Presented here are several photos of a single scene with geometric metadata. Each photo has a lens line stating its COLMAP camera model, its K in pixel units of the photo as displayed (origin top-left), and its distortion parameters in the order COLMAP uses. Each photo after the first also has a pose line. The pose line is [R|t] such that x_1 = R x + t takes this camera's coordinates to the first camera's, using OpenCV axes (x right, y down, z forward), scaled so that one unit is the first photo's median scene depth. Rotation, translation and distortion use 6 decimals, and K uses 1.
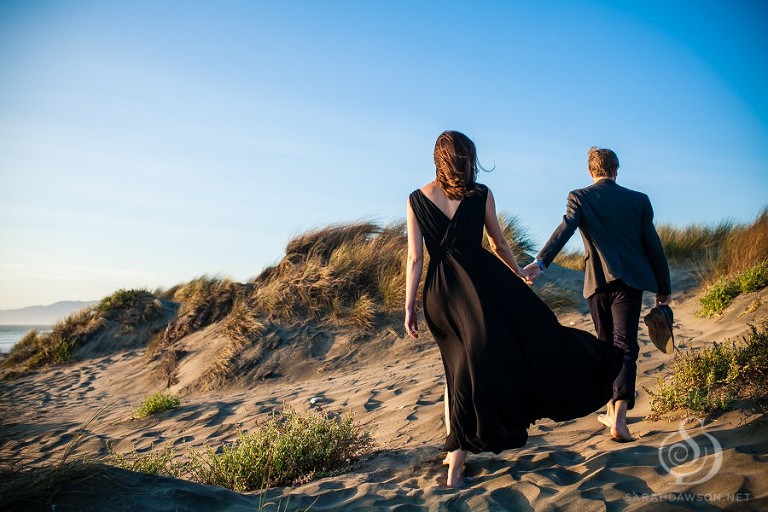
lens RADIAL K [[757.9, 0, 384.0], [0, 757.9, 256.0], [0, 0, 1]] dist [-0.095414, 0.144219]
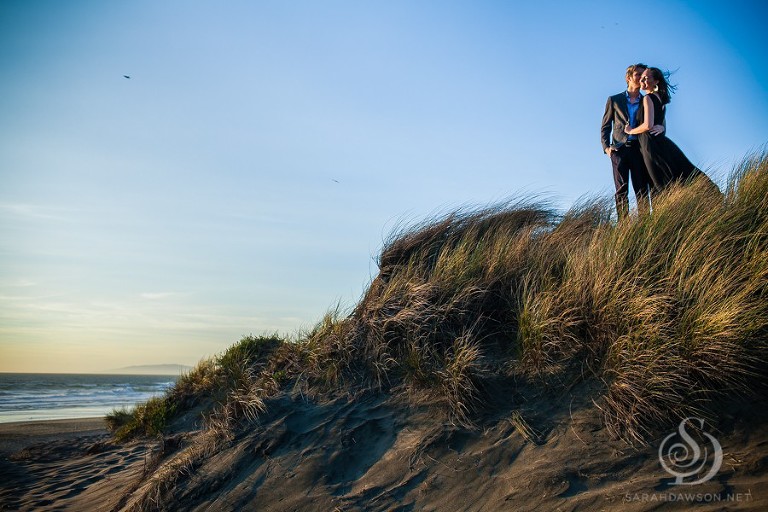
lens RADIAL K [[757.9, 0, 384.0], [0, 757.9, 256.0], [0, 0, 1]] dist [-0.095414, 0.144219]
pose [[0.940801, -0.042773, -0.336250, 0.077453], [0.019674, 0.997225, -0.071807, 0.035341], [0.338388, 0.060940, 0.939031, 0.566541]]
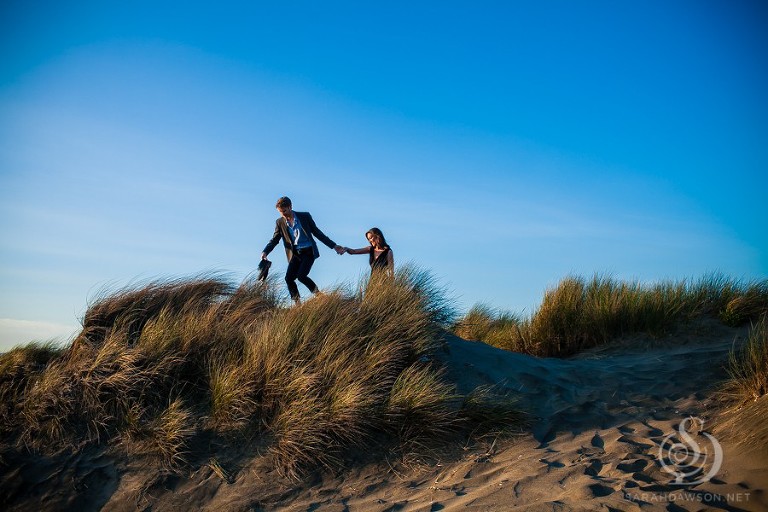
lens RADIAL K [[757.9, 0, 384.0], [0, 757.9, 256.0], [0, 0, 1]] dist [-0.095414, 0.144219]
pose [[0.993481, 0.007338, 0.113764, 0.068366], [0.000306, 0.997751, -0.067028, -0.024259], [-0.114000, 0.066626, 0.991244, 0.384106]]
